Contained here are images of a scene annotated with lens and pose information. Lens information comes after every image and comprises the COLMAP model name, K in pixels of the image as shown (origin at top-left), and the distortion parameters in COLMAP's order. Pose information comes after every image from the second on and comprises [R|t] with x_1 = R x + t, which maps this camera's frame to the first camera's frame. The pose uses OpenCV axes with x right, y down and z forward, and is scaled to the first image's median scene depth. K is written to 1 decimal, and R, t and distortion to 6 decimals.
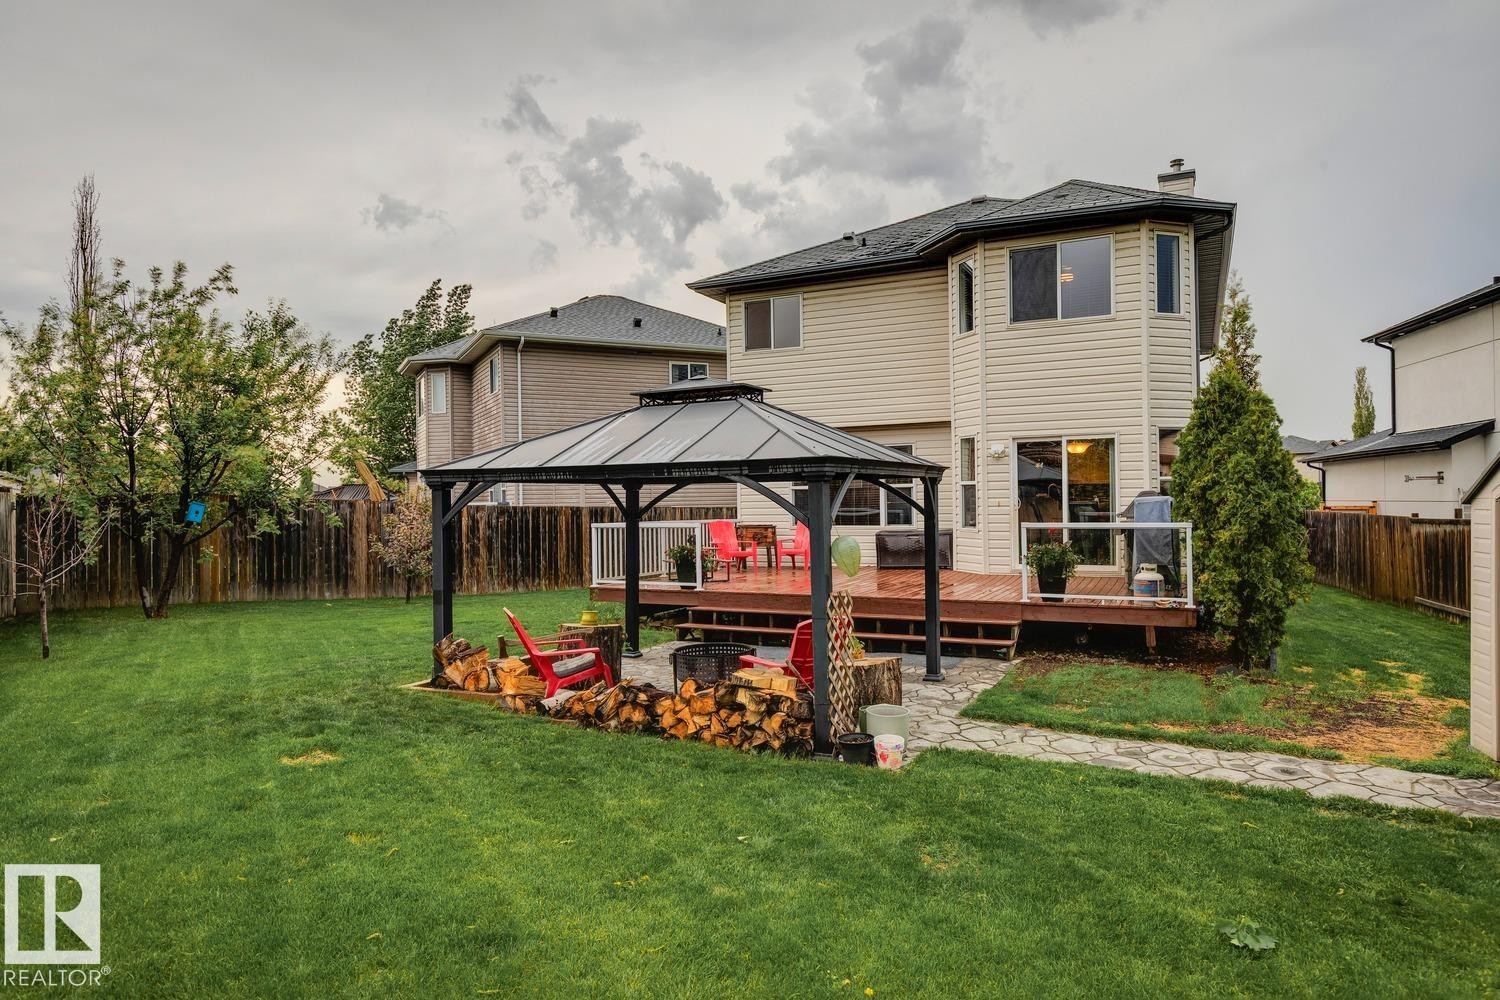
lens RADIAL K [[867.2, 0, 759.6], [0, 867.2, 503.0], [0, 0, 1]] dist [0.012437, 0.006199]
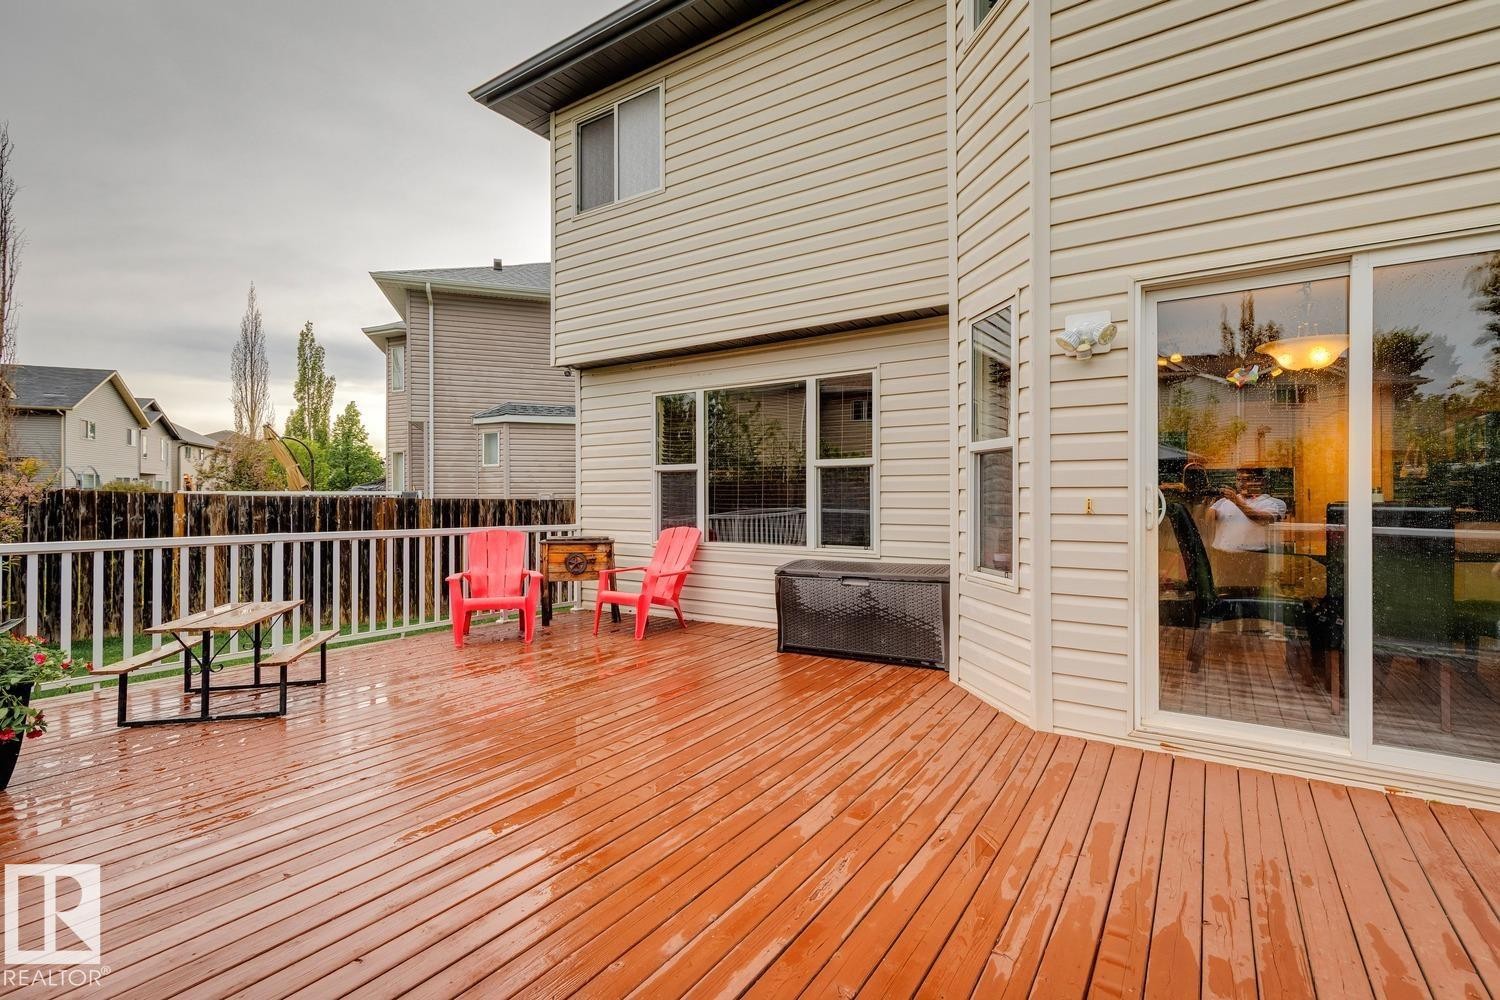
lens RADIAL K [[685.3, 0, 747.2], [0, 685.3, 498.1], [0, 0, 1]] dist [0.014818, -0.000290]
pose [[0.989572, 0.012667, -0.143478, 0.199451], [-0.012410, 0.999919, 0.002688, -0.001163], [0.143501, -0.000880, 0.989650, 0.775674]]
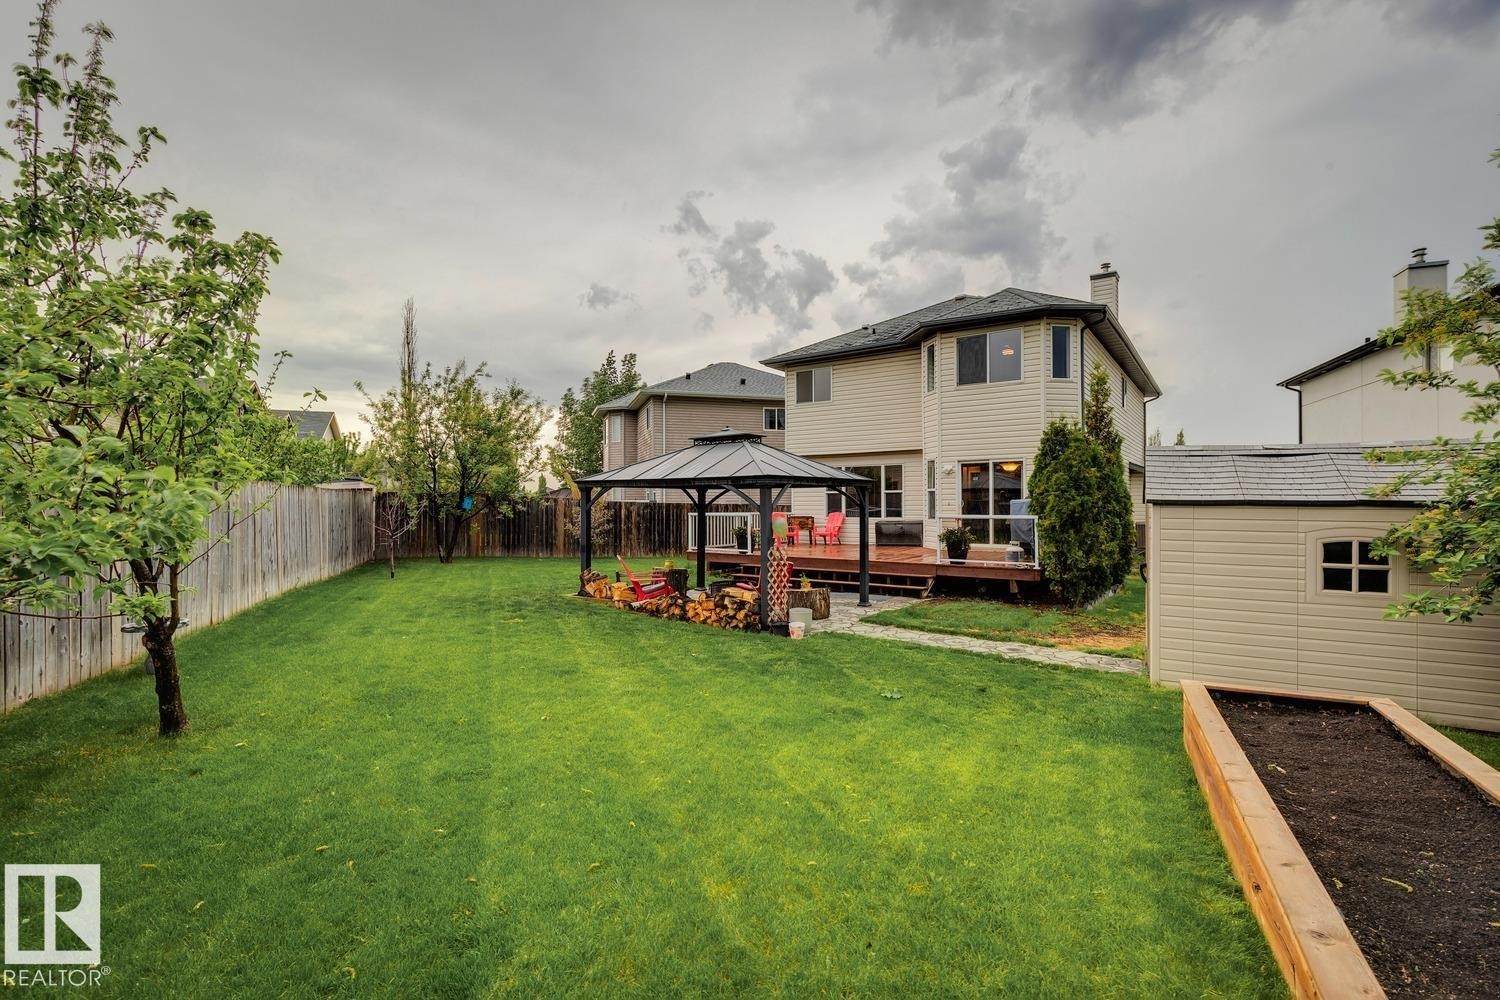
lens RADIAL K [[639.1, 0, 761.9], [0, 639.1, 505.8], [0, 0, 1]] dist [0.025840, -0.000209]
pose [[0.988855, 0.011368, -0.148445, 0.122534], [-0.010742, 0.999930, 0.005017, 0.002660], [0.148491, -0.003367, 0.988908, -0.176114]]
